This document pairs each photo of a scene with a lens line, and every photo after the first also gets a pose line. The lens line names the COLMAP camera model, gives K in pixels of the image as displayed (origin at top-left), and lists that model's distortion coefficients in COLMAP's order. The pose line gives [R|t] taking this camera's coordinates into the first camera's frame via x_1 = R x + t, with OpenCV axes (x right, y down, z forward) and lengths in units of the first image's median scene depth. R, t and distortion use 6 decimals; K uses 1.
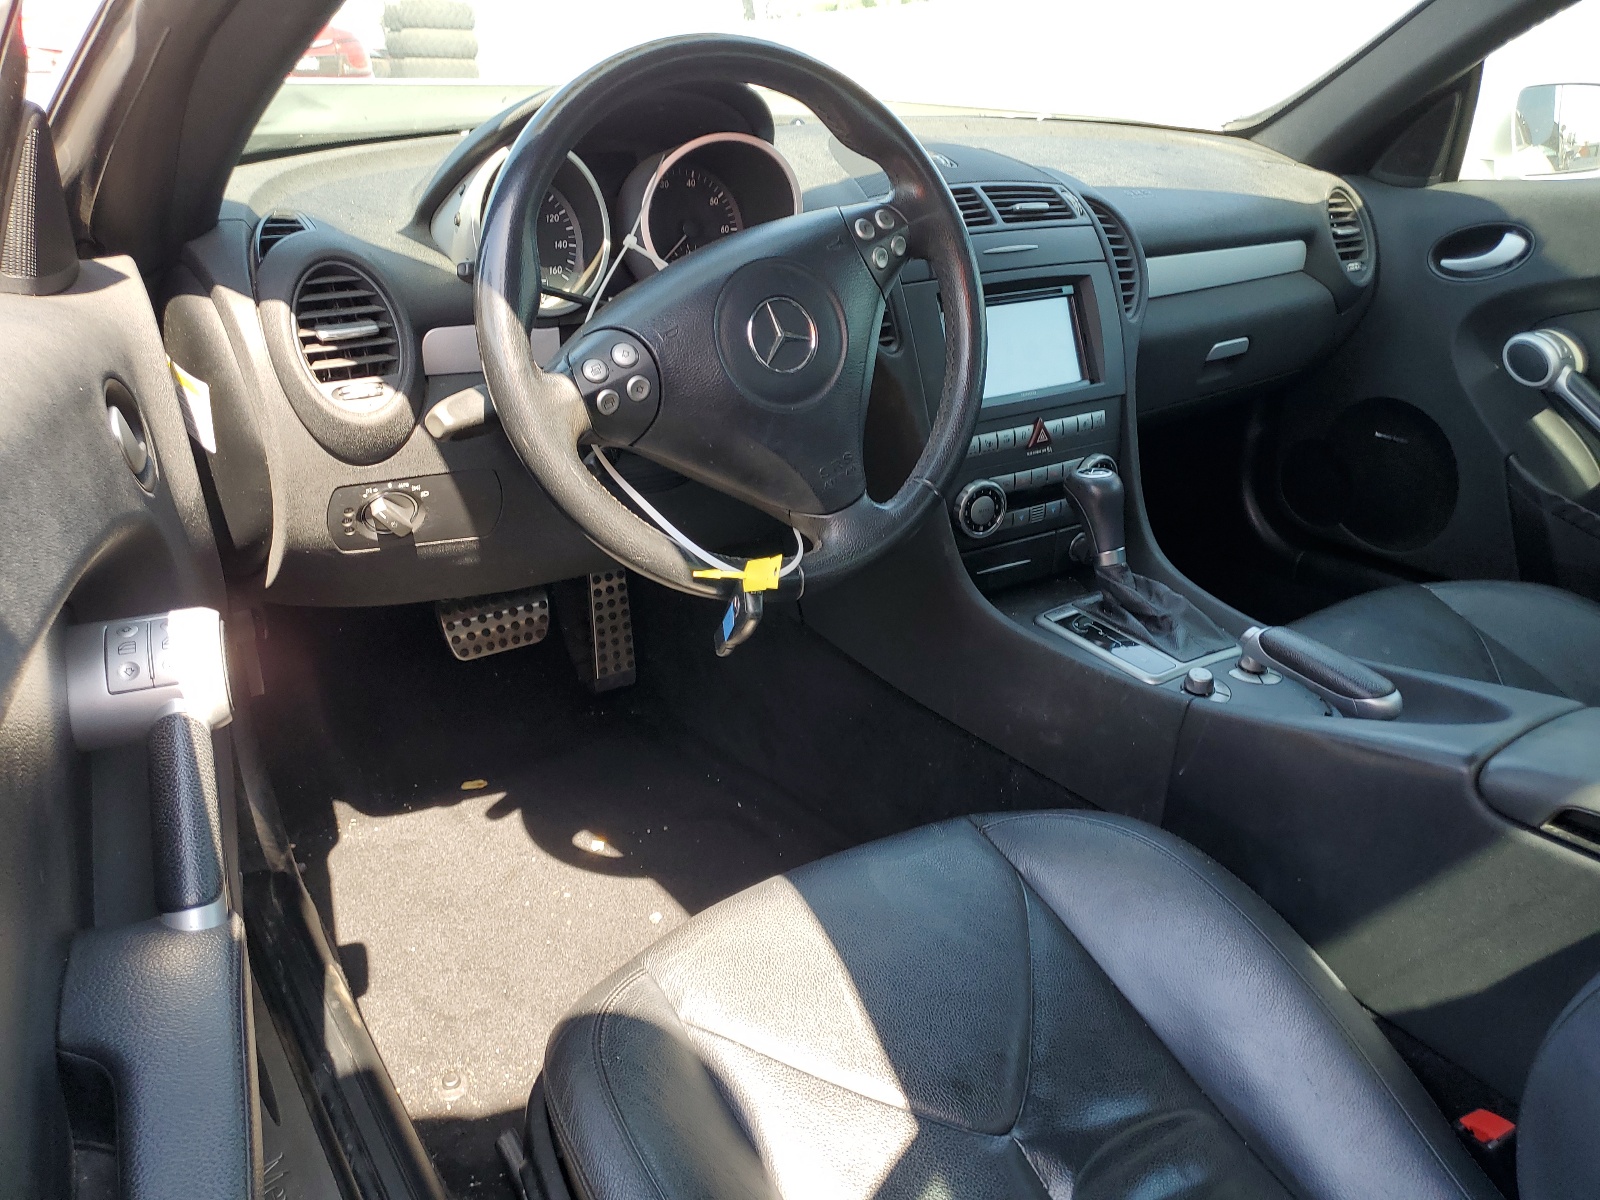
lens RADIAL K [[1209.4, 0, 800.0], [0, 1209.4, 567.5], [0, 0, 1]] dist [-0.000168, -0.000488]
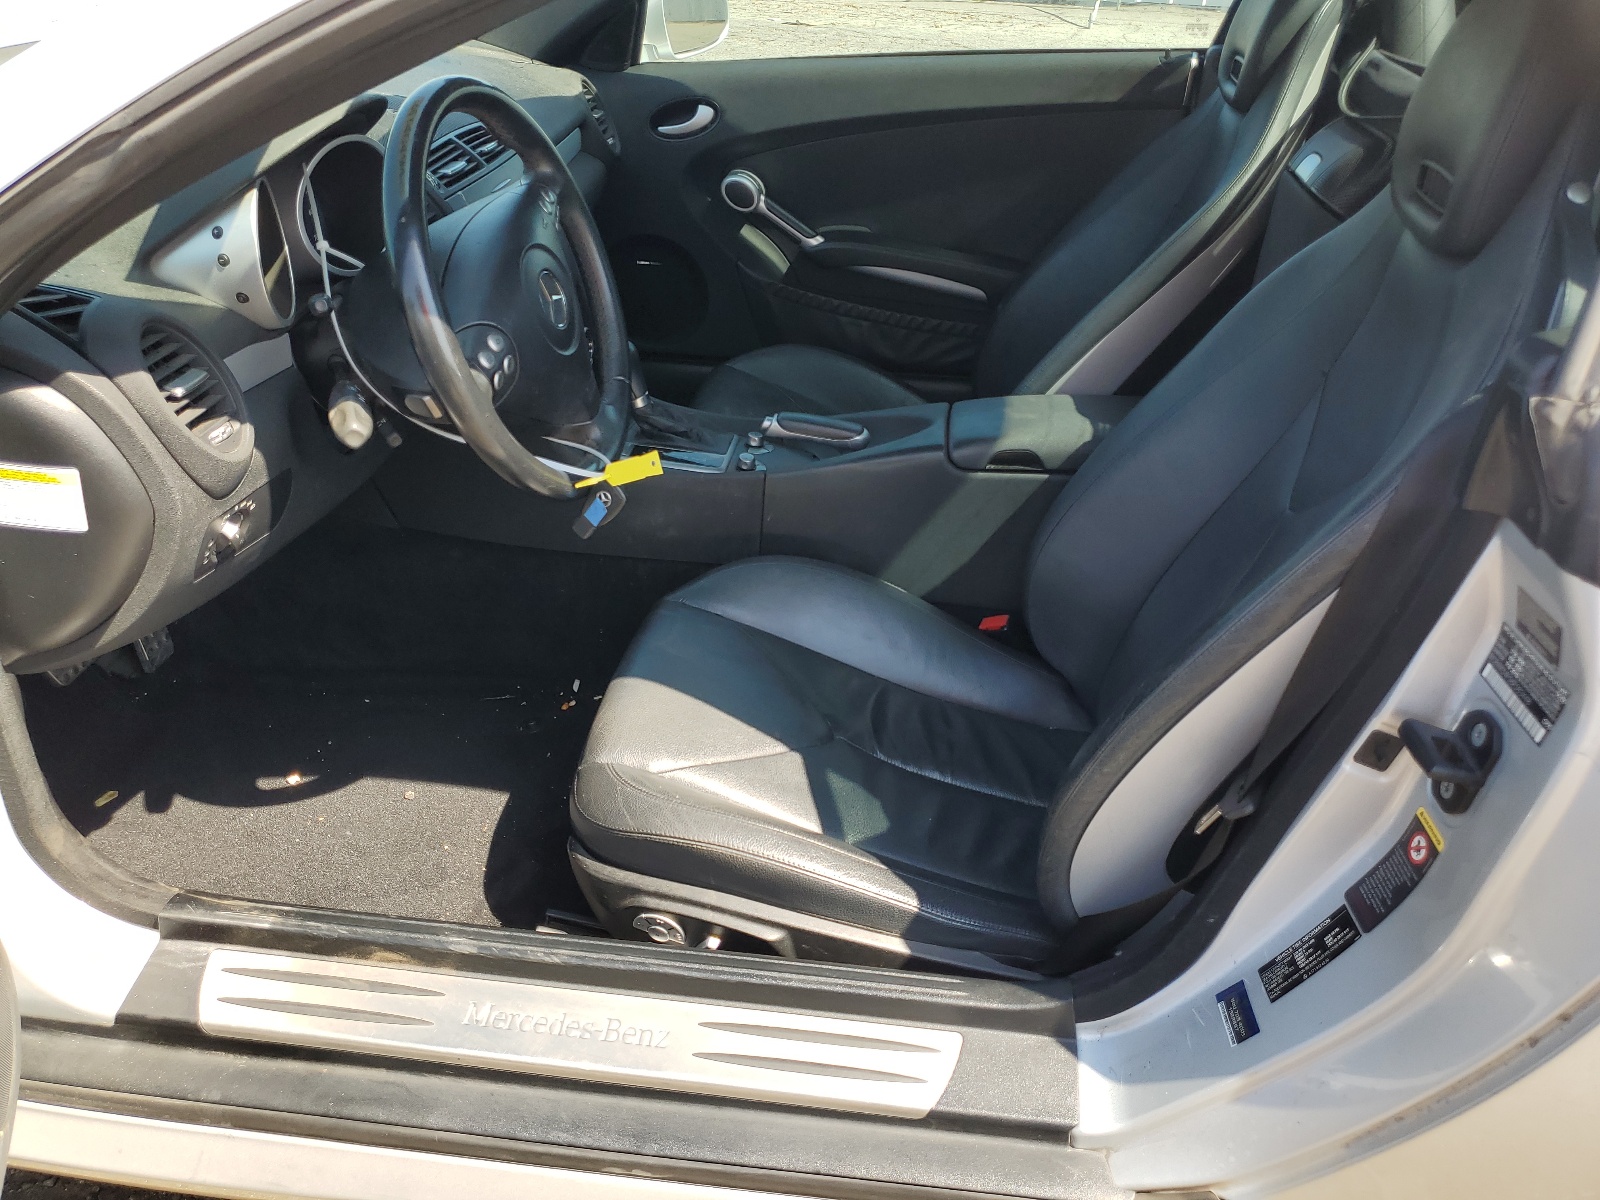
lens RADIAL K [[1216.5, 0, 800.0], [0, 1216.5, 600.0], [0, 0, 1]] dist [-0.079920, 0.000137]
pose [[0.671142, -0.373185, 0.640547, -0.463953], [0.251950, 0.927444, 0.276348, -0.102277], [-0.697201, -0.024083, 0.716471, -0.100656]]
